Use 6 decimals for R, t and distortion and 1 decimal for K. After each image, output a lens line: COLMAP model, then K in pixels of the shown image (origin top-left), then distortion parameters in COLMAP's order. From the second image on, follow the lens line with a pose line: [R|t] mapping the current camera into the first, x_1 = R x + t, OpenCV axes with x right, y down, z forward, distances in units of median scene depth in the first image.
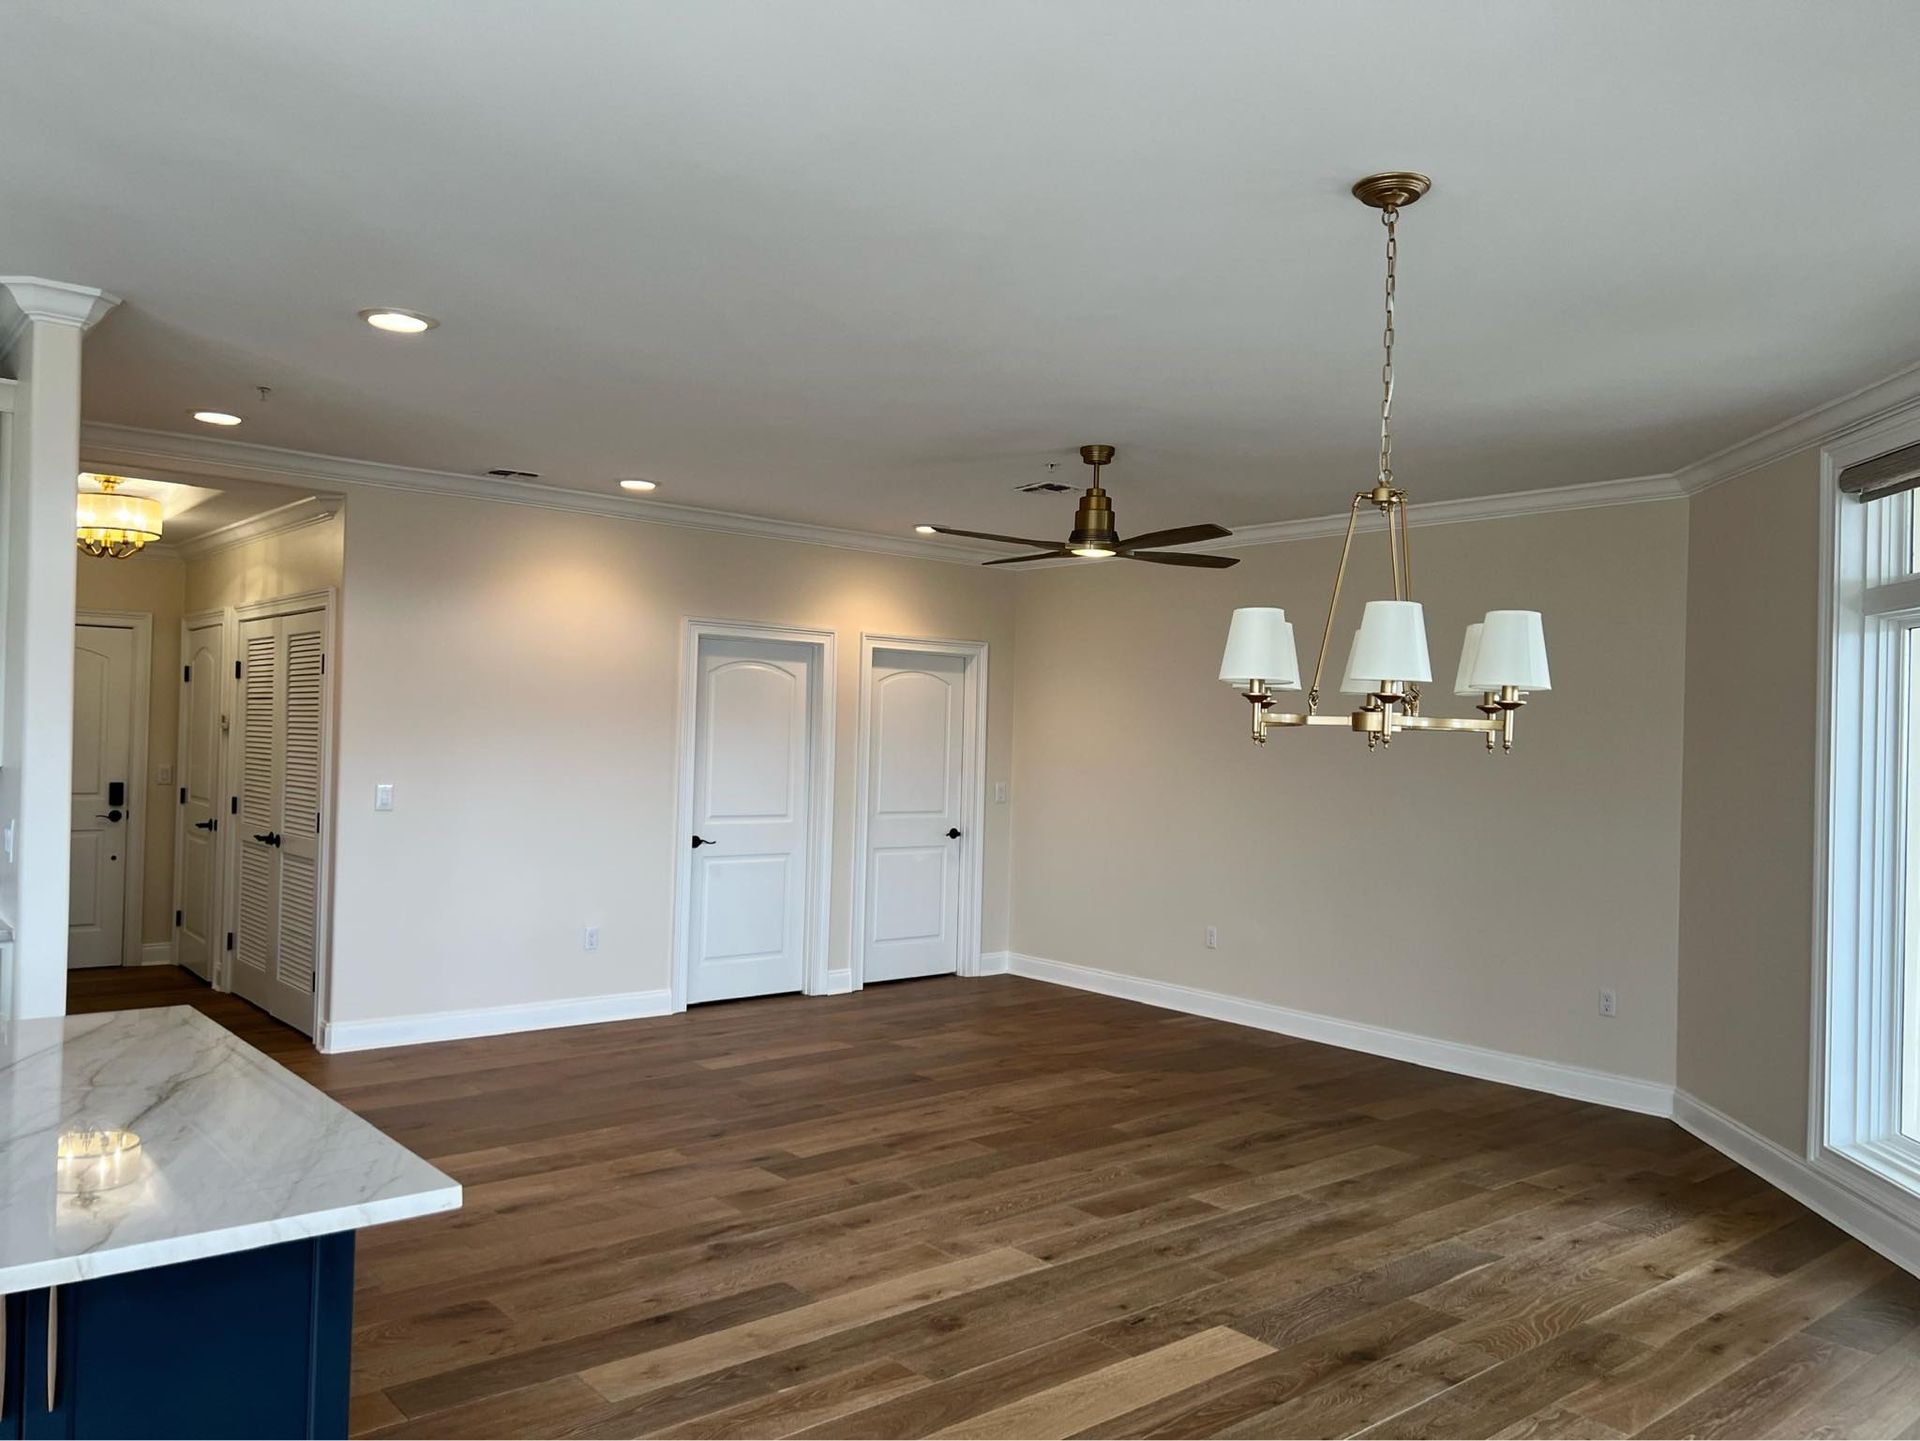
lens RADIAL K [[1427.0, 0, 955.5], [0, 1427.0, 724.7], [0, 0, 1]] dist [0.028648, -0.038593]
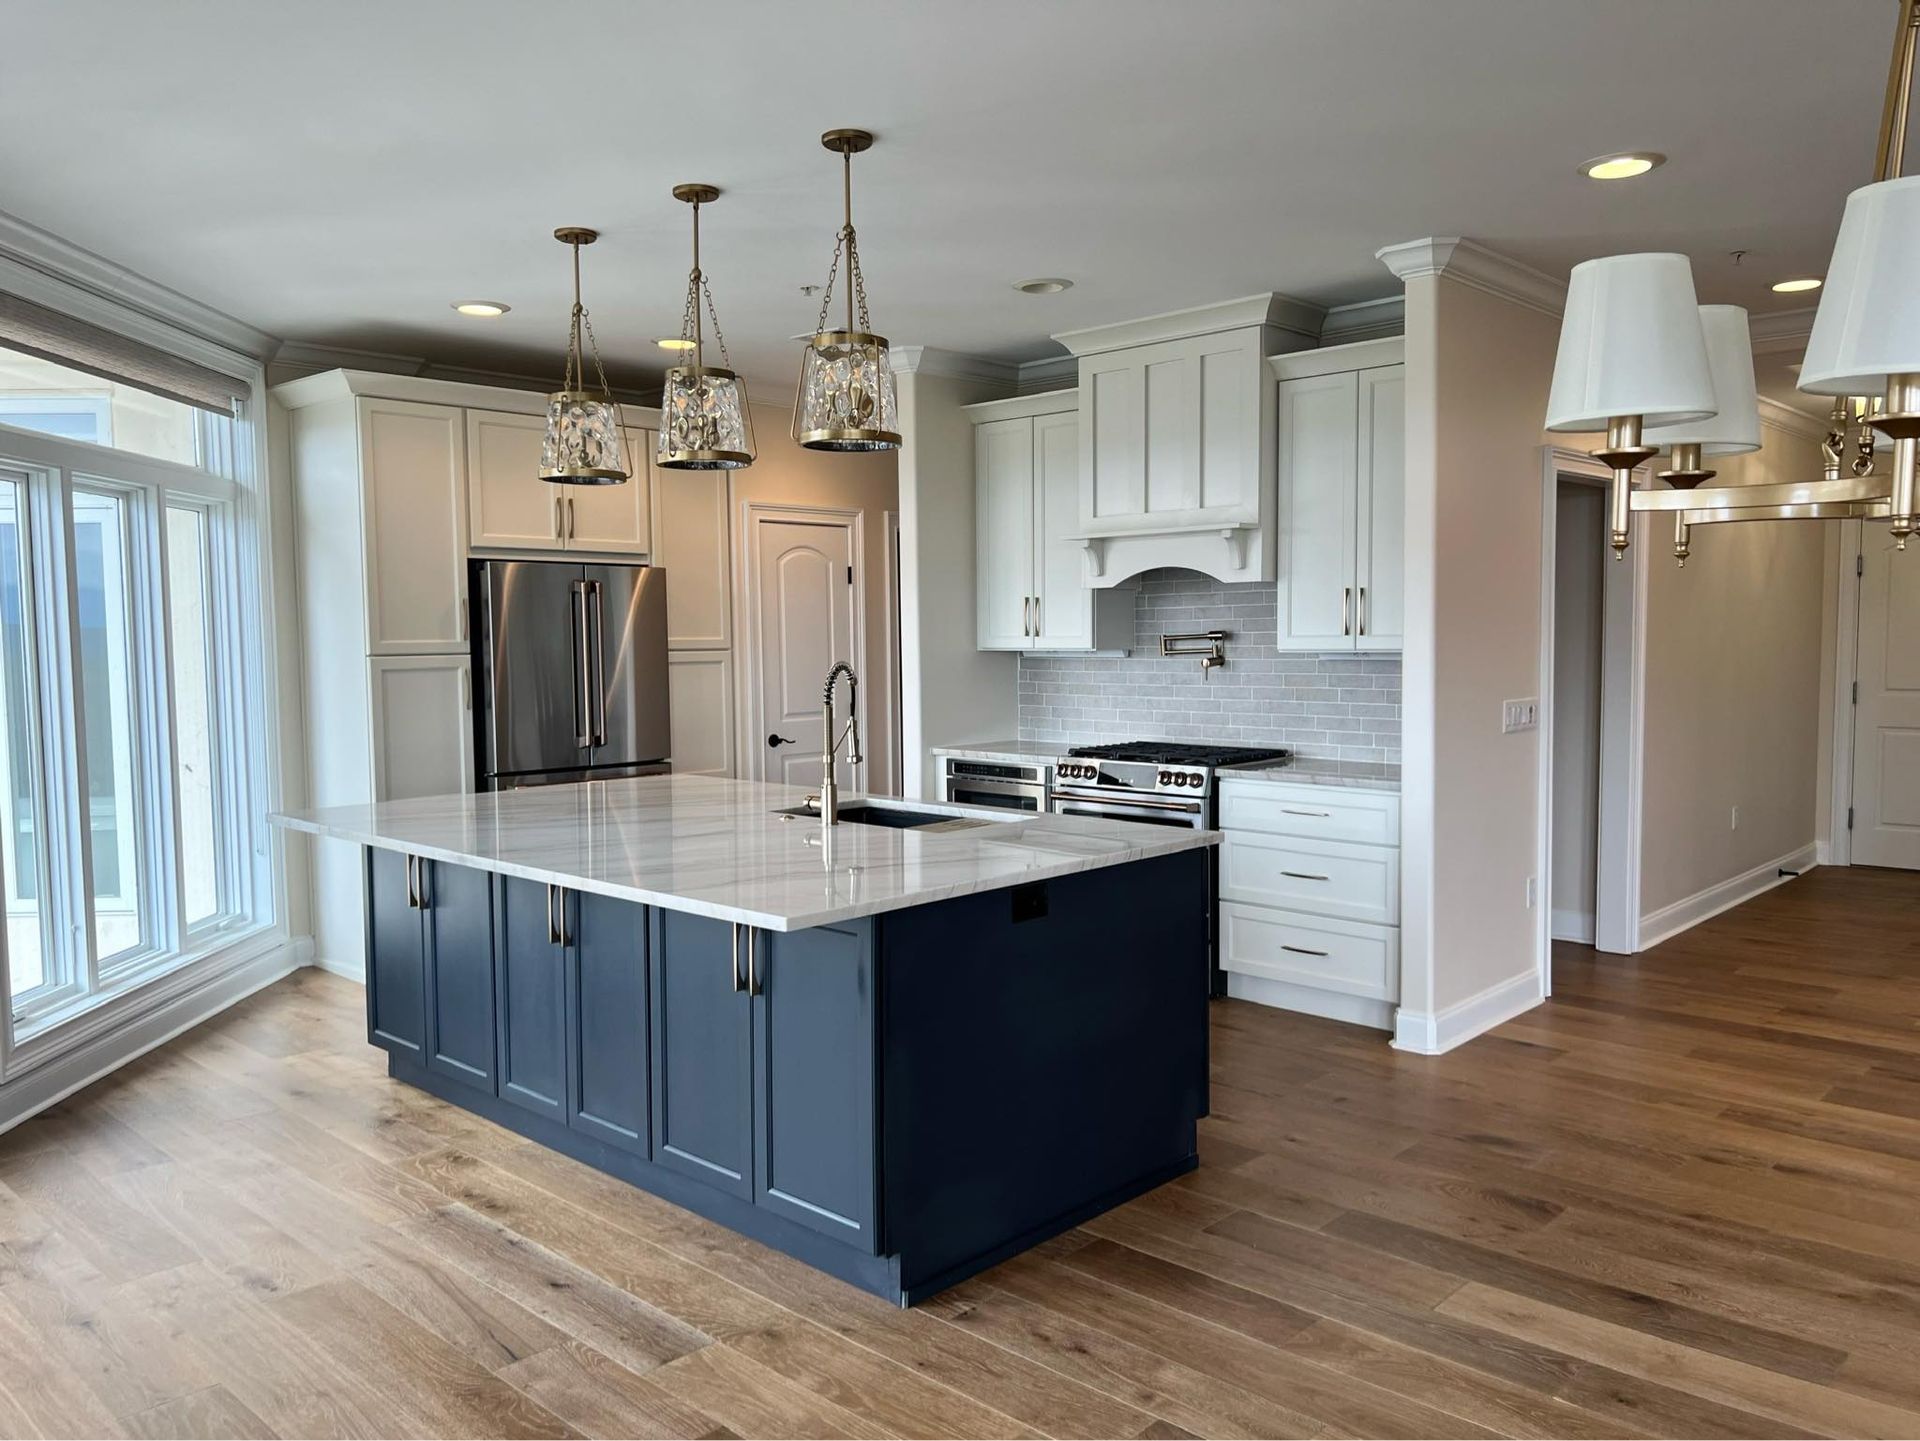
lens RADIAL K [[1427.0, 0, 954.2], [0, 1427.0, 726.0], [0, 0, 1]] dist [0.028648, -0.038593]
pose [[0.139063, 0.049211, -0.989060, 0.549634], [0.021878, 0.998368, 0.052750, 0.021965], [0.990042, -0.028974, 0.137760, 0.480287]]
